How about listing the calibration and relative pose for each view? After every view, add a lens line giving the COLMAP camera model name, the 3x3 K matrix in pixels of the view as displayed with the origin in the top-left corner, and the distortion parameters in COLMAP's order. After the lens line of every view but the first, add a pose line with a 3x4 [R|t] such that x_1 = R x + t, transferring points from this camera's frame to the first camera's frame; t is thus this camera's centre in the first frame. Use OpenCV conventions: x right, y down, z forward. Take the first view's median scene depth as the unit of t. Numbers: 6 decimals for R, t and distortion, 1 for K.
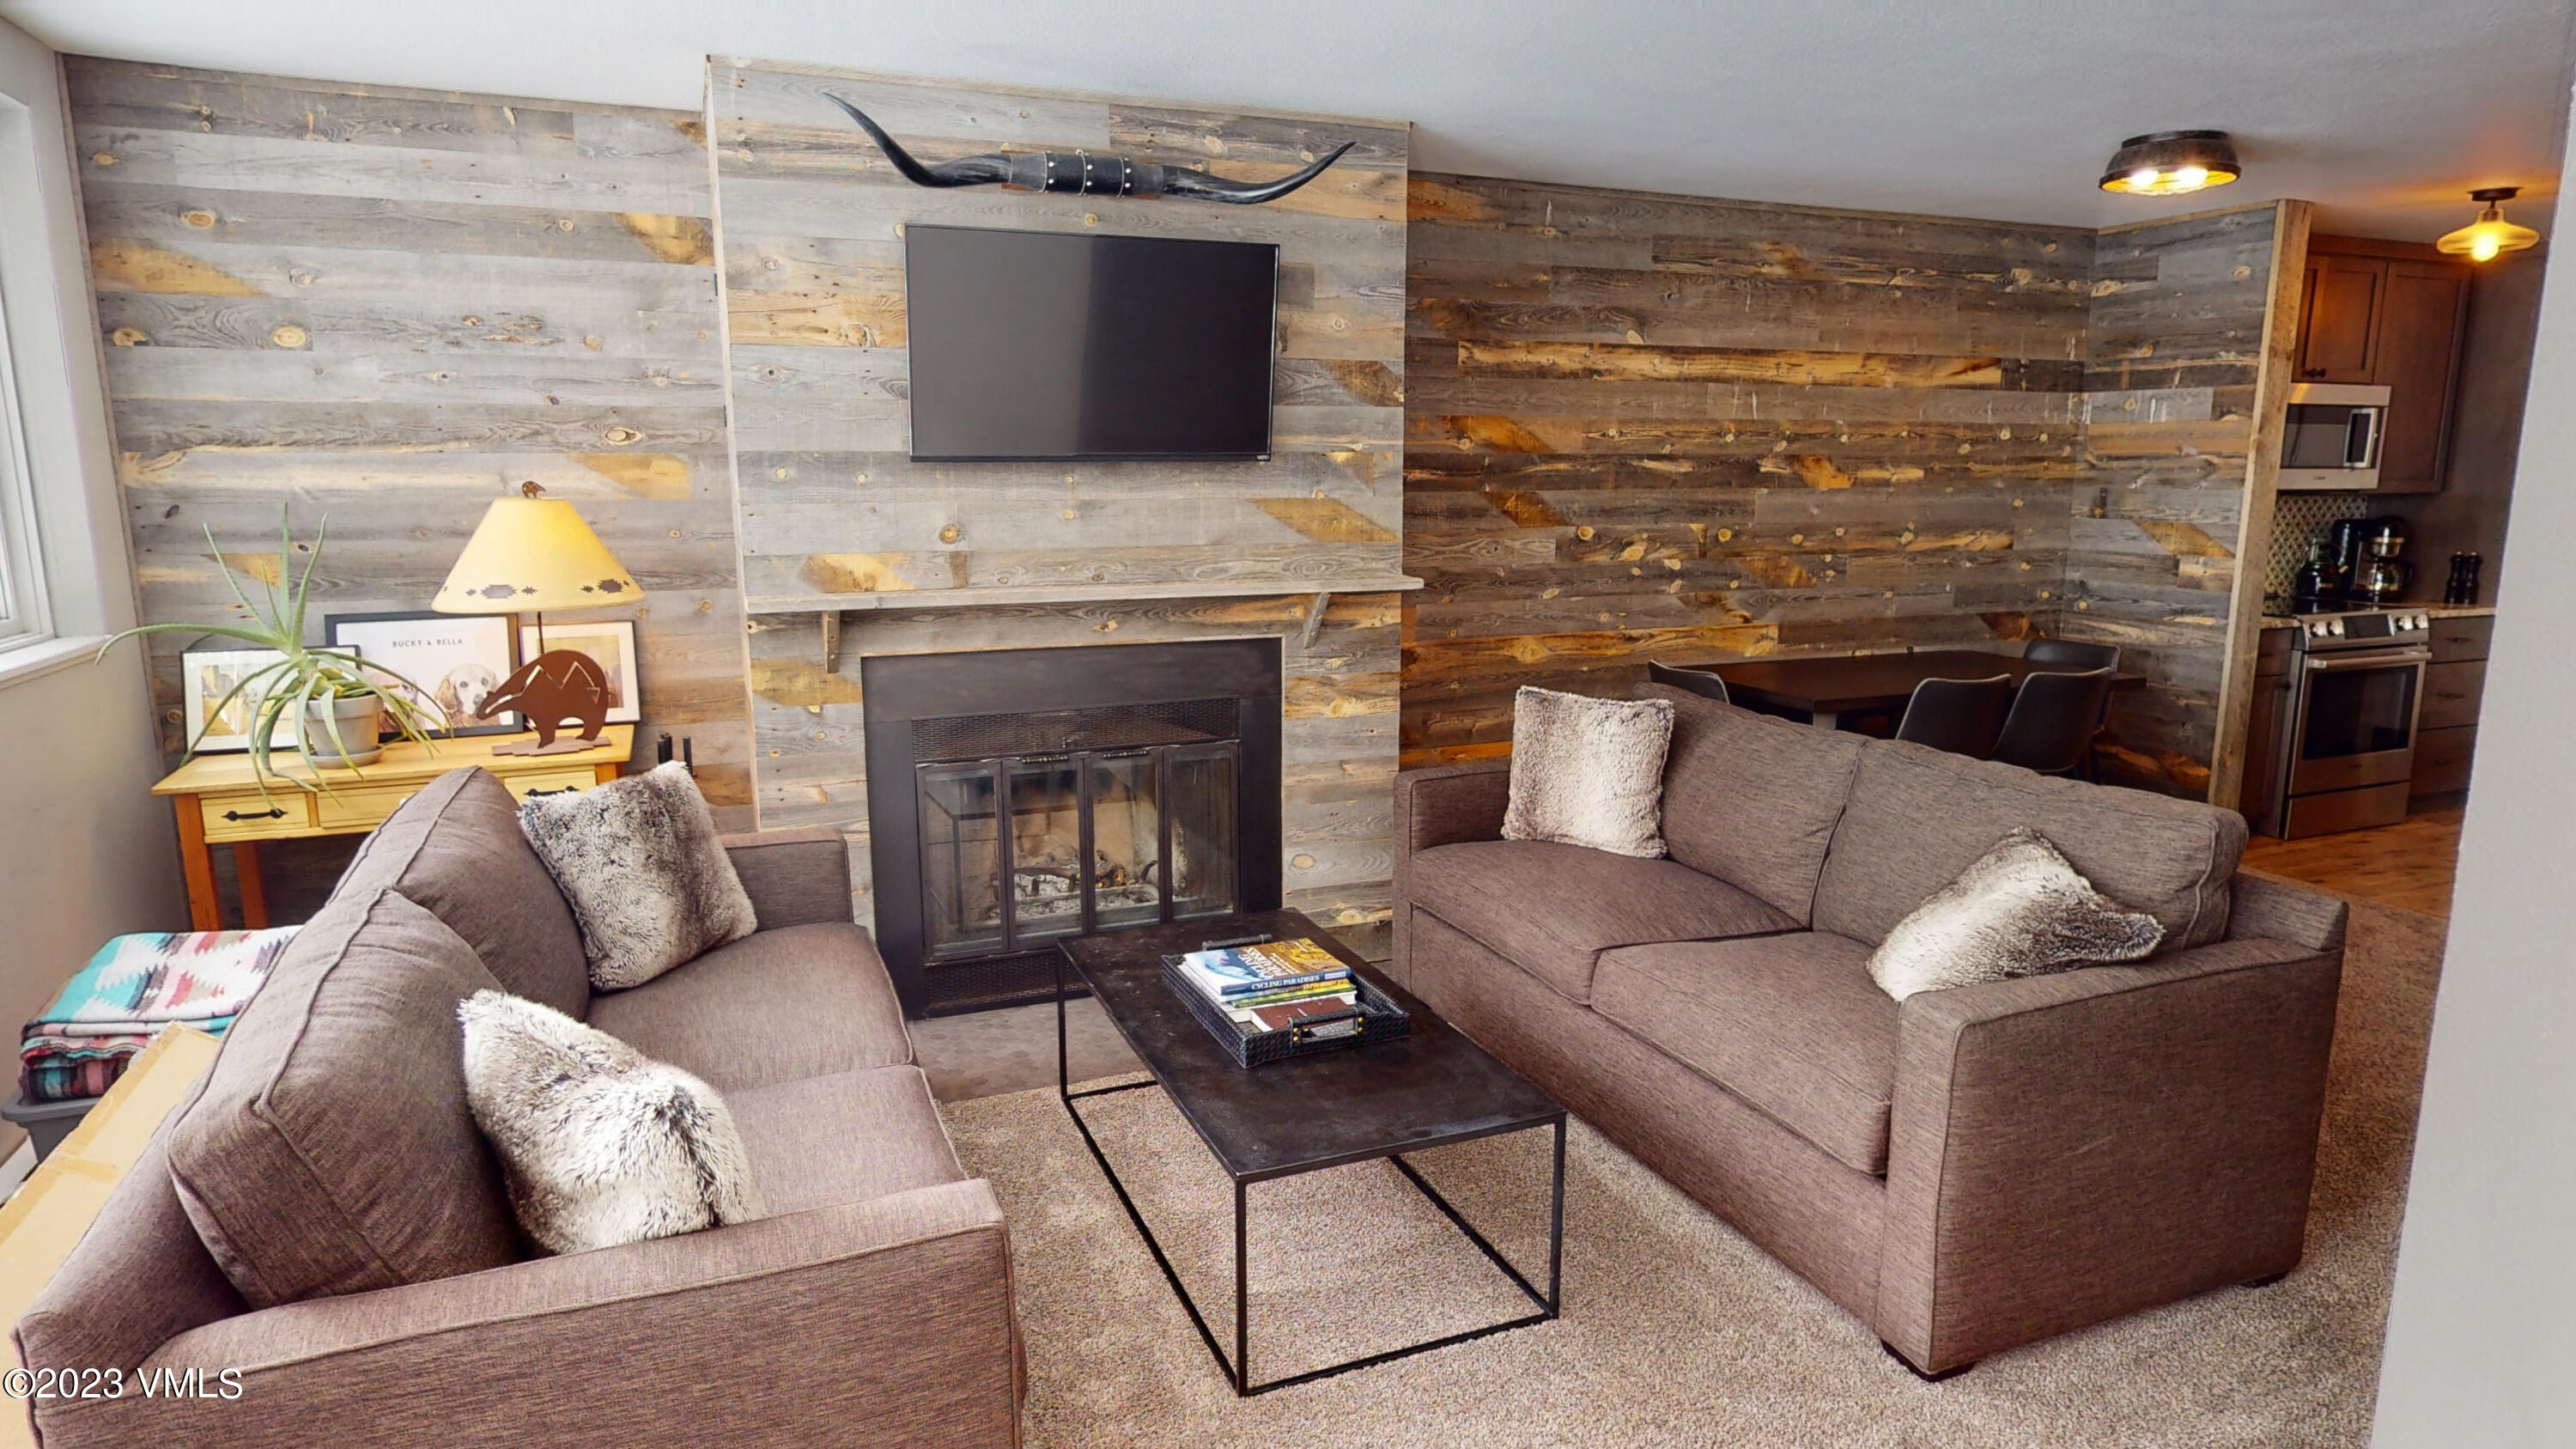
lens RADIAL K [[1452.6, 0, 1287.2], [0, 1452.6, 730.0], [0, 0, 1]] dist [-0.004471, 0.001489]
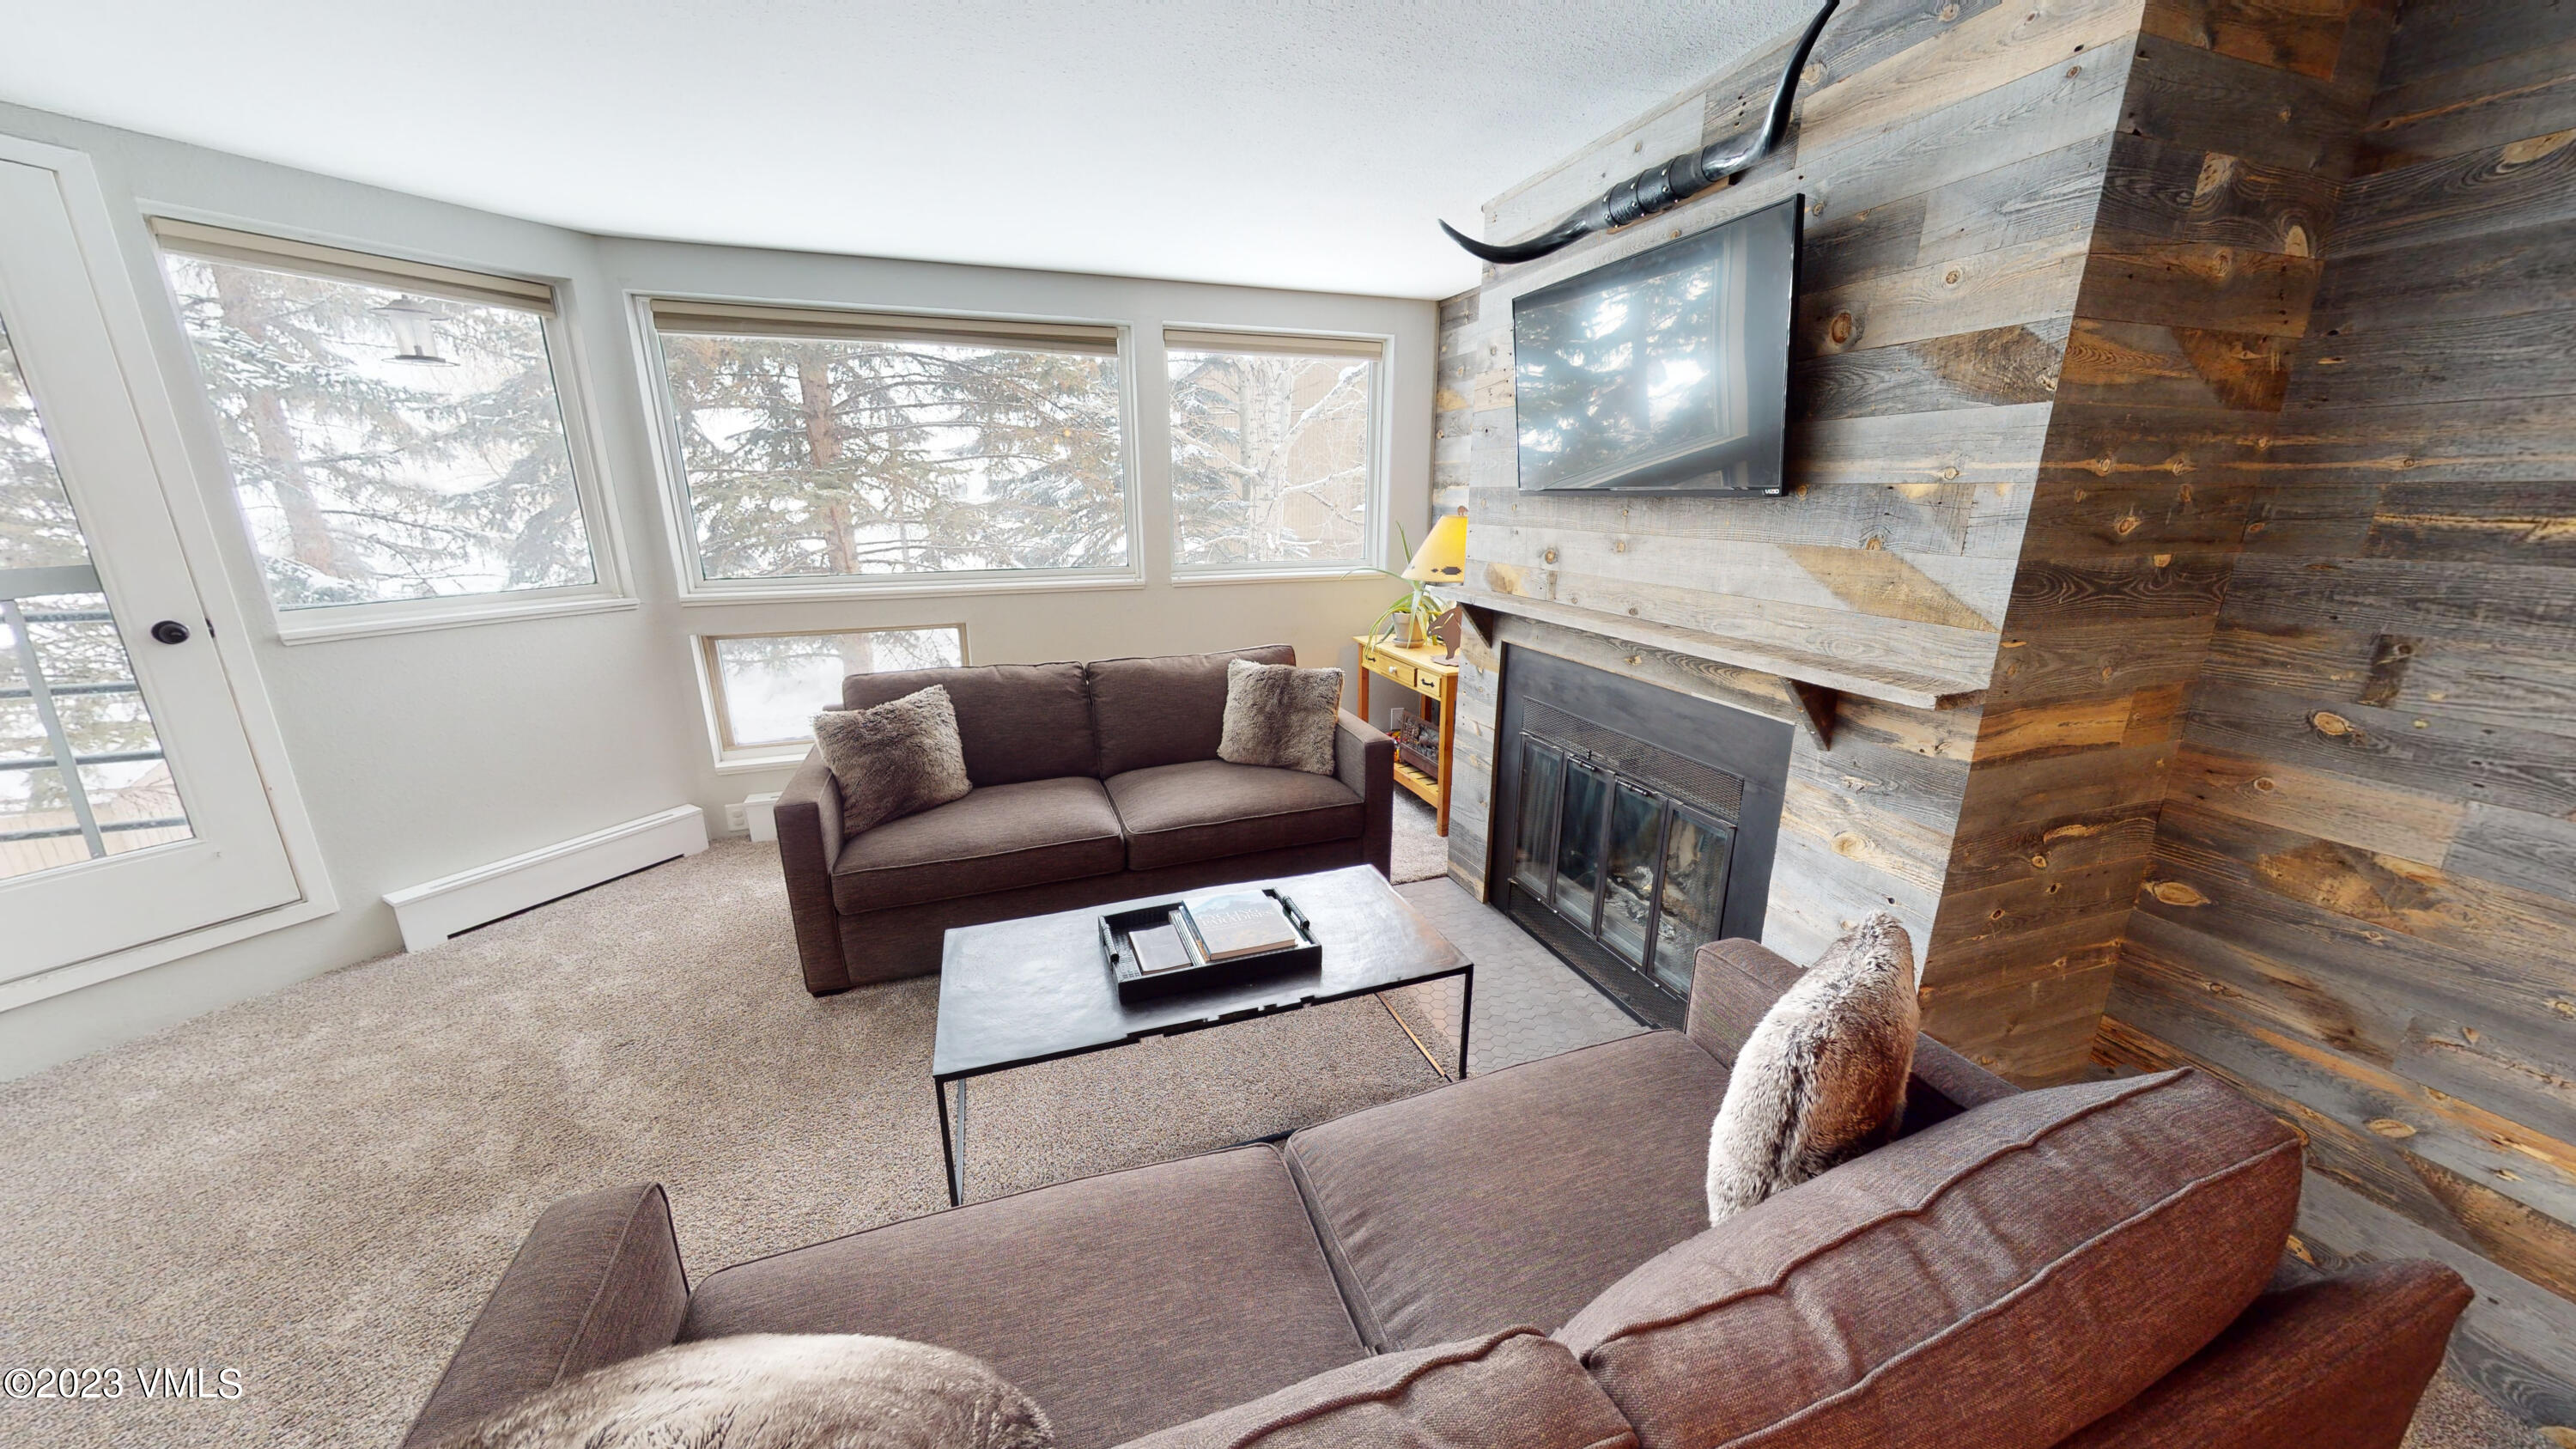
lens RADIAL K [[840.9, 0, 1280.7], [0, 840.9, 726.8], [0, 0, 1]] dist [-0.001817, 0.000193]
pose [[-0.055533, 0.269526, -0.961391, 0.427781], [-0.178086, 0.944763, 0.275151, -0.132160], [0.982447, 0.186490, -0.004467, 0.696088]]
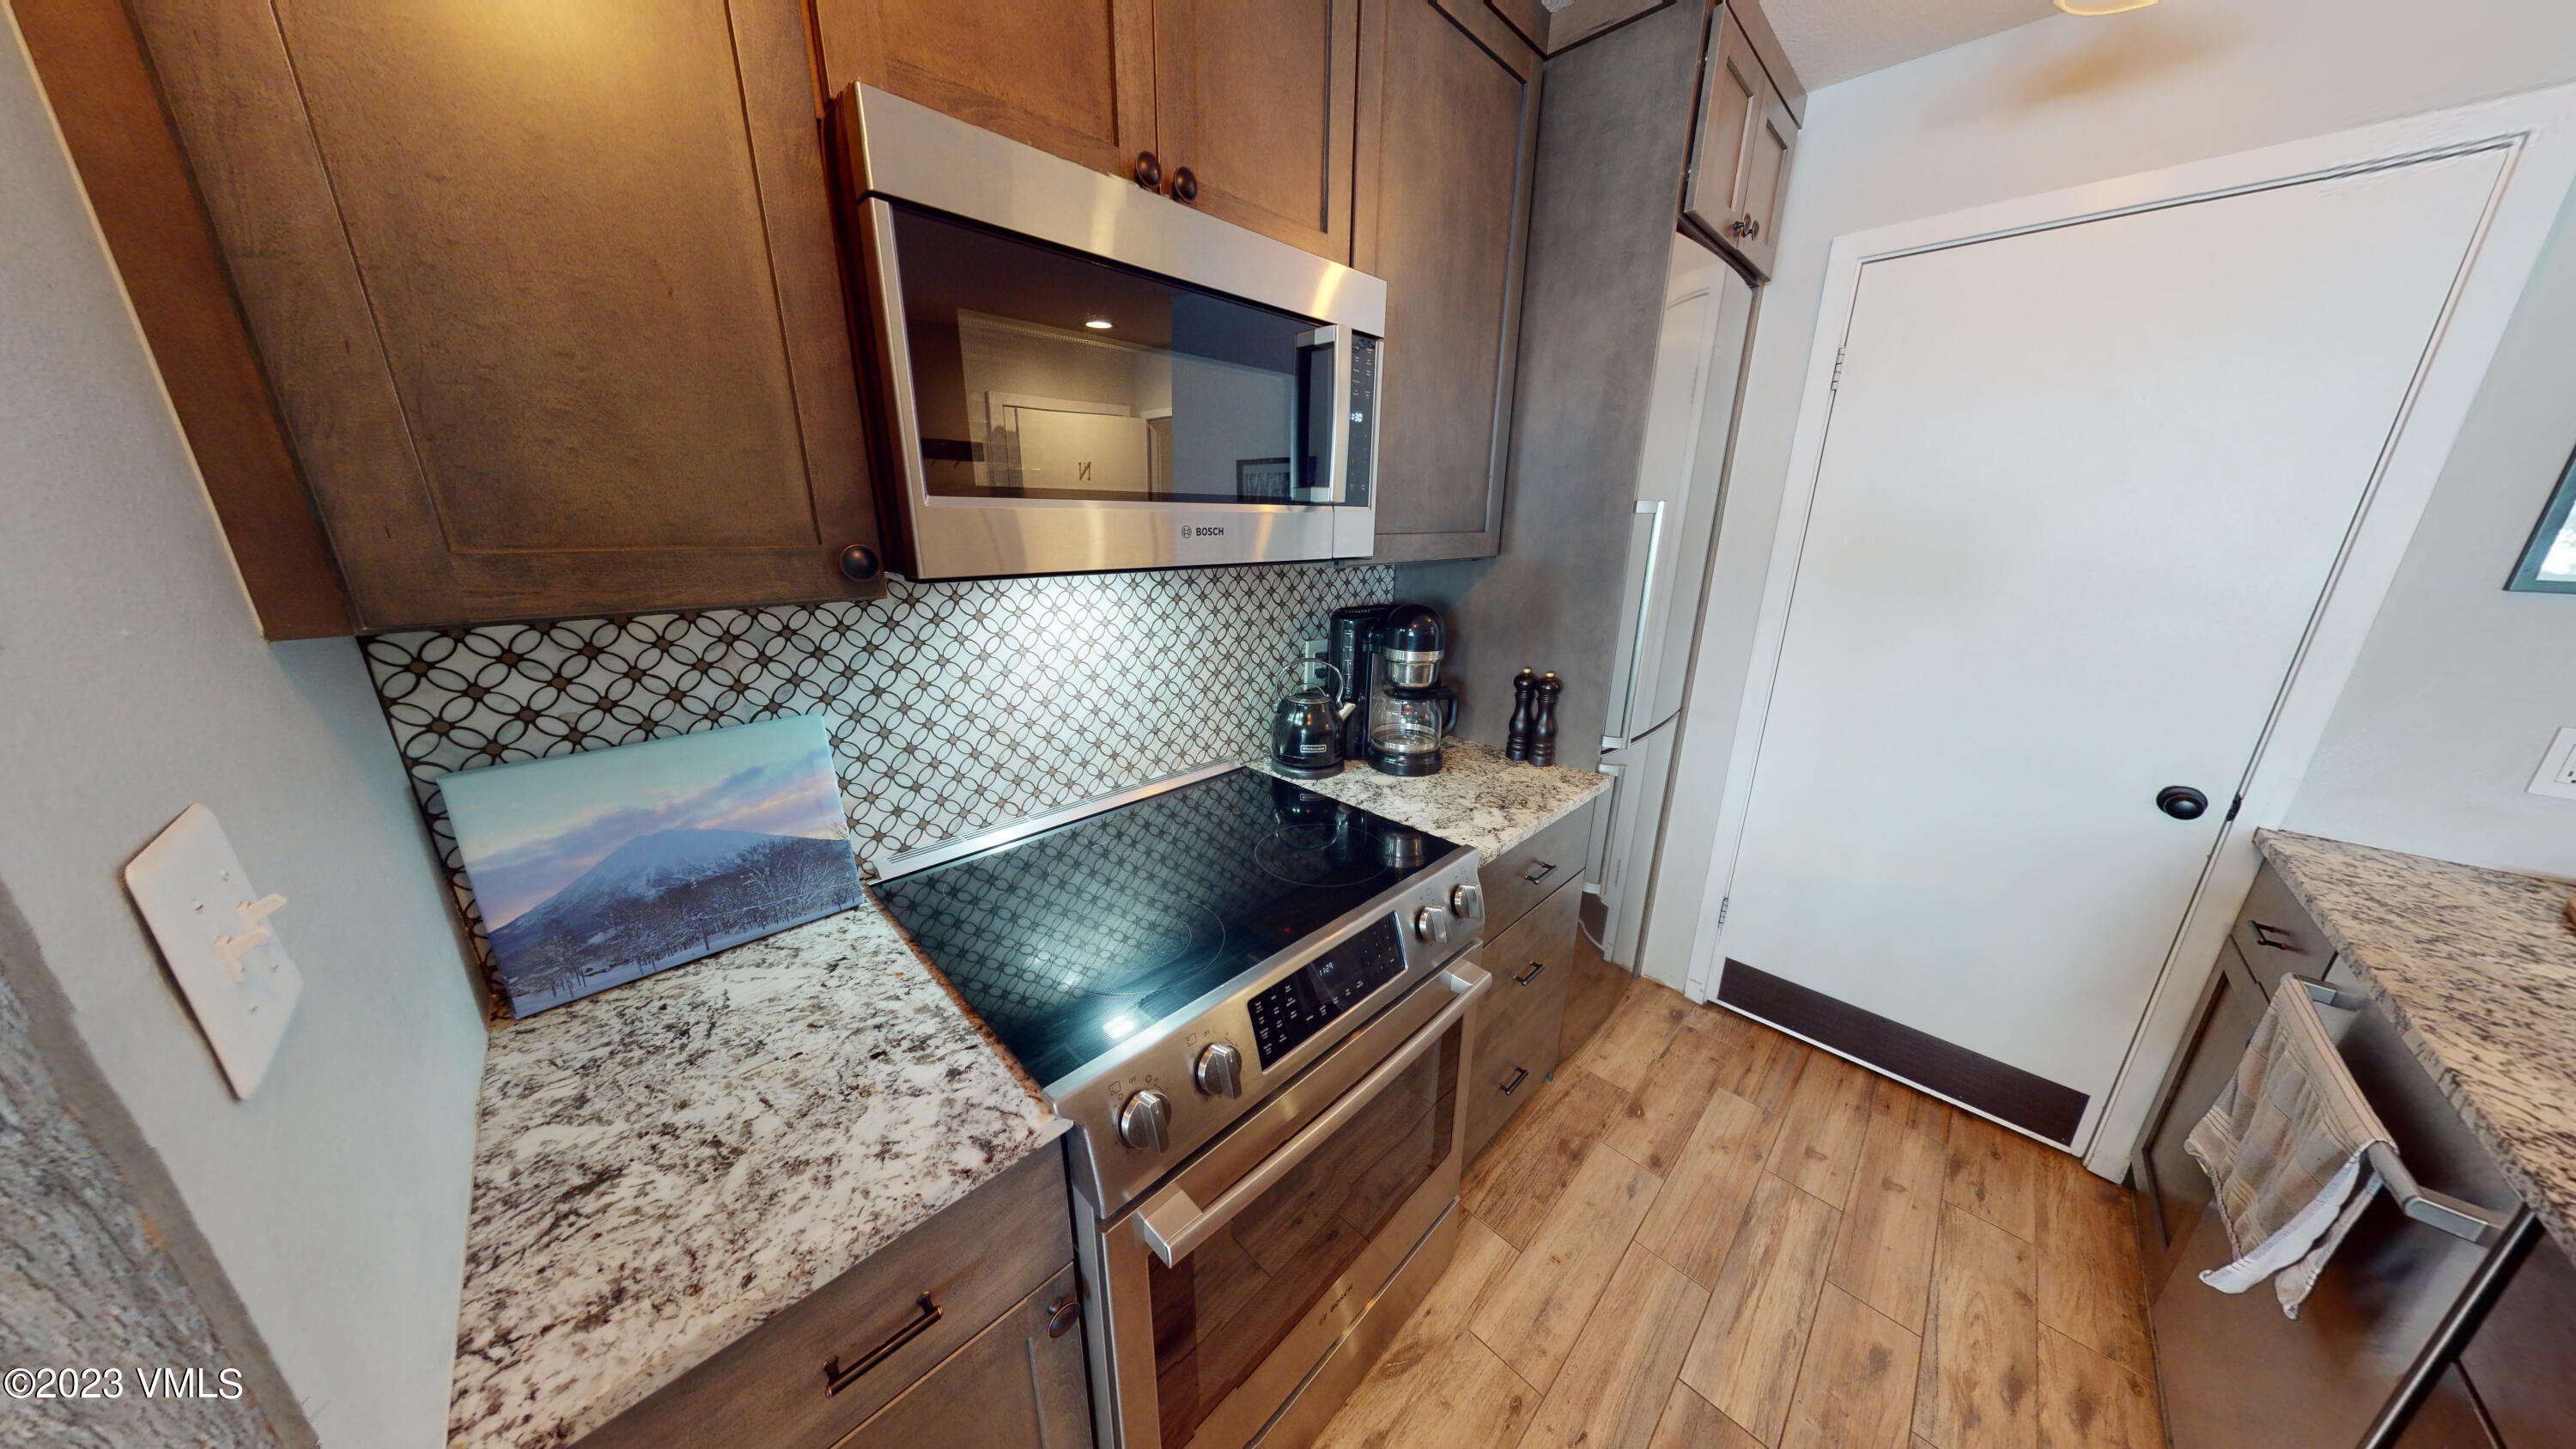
lens RADIAL K [[704.7, 0, 1291.9], [0, 704.7, 726.7], [0, 0, 1]] dist [-0.000737, 0.000007]
pose [[0.919008, -0.102191, 0.380763, 0.929466], [0.058513, 0.990480, 0.124602, -0.207769], [-0.389871, -0.092231, 0.916239, 1.175624]]
